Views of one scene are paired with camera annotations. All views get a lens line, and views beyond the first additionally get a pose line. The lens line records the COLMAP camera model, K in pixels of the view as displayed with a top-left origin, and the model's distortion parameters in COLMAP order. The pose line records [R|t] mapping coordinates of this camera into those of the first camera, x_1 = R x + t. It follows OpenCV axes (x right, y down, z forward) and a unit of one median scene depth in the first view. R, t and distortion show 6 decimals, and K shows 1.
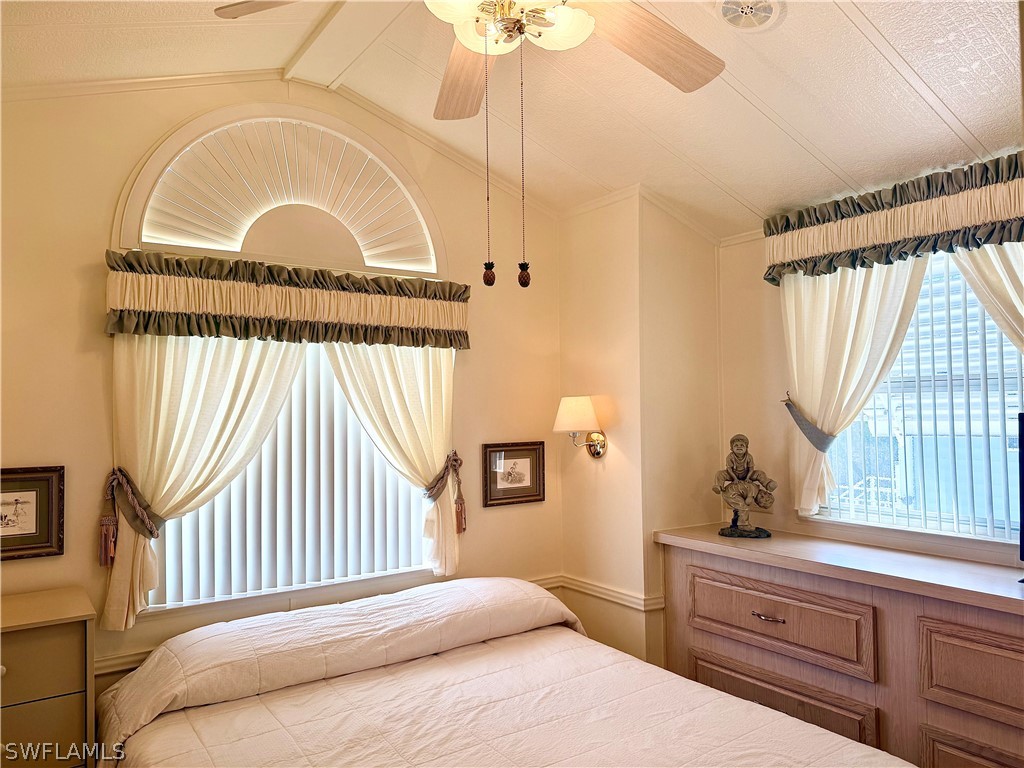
lens RADIAL K [[715.0, 0, 515.0], [0, 715.0, 385.8], [0, 0, 1]] dist [0.086060, -0.121459]
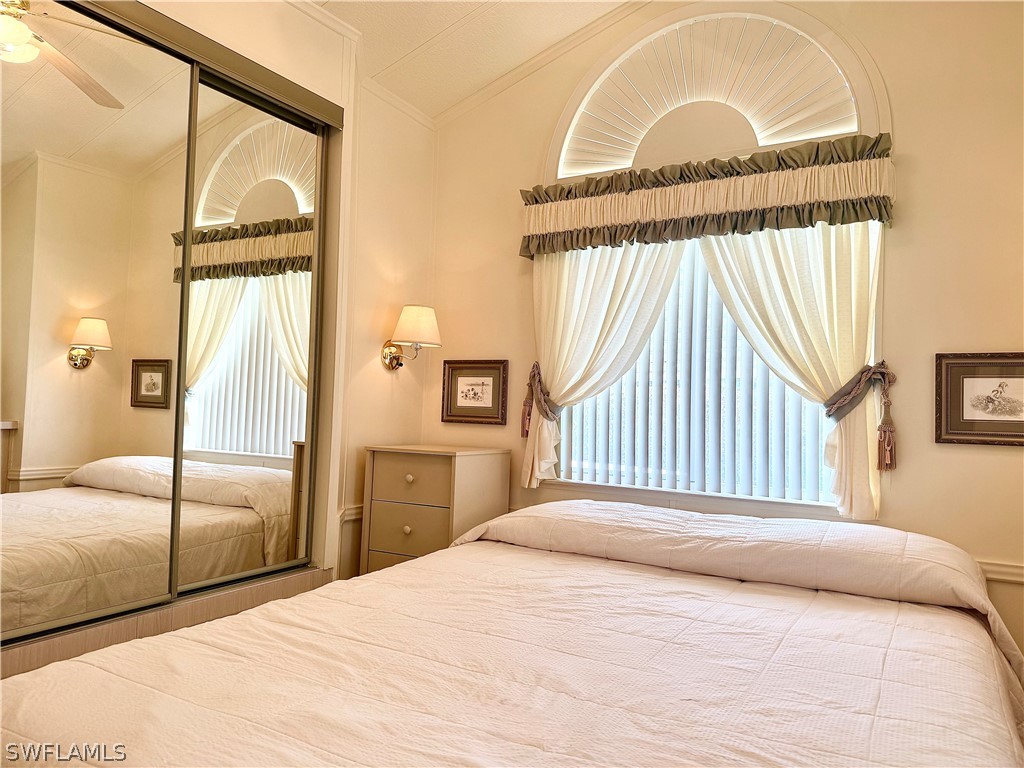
lens RADIAL K [[703.6, 0, 510.1], [0, 703.6, 388.3], [0, 0, 1]] dist [0.138757, -0.219975]
pose [[0.443229, 0.004013, -0.896399, 0.490003], [-0.006840, 0.999976, 0.001094, 0.142567], [0.896382, 0.005646, 0.443246, 0.373264]]
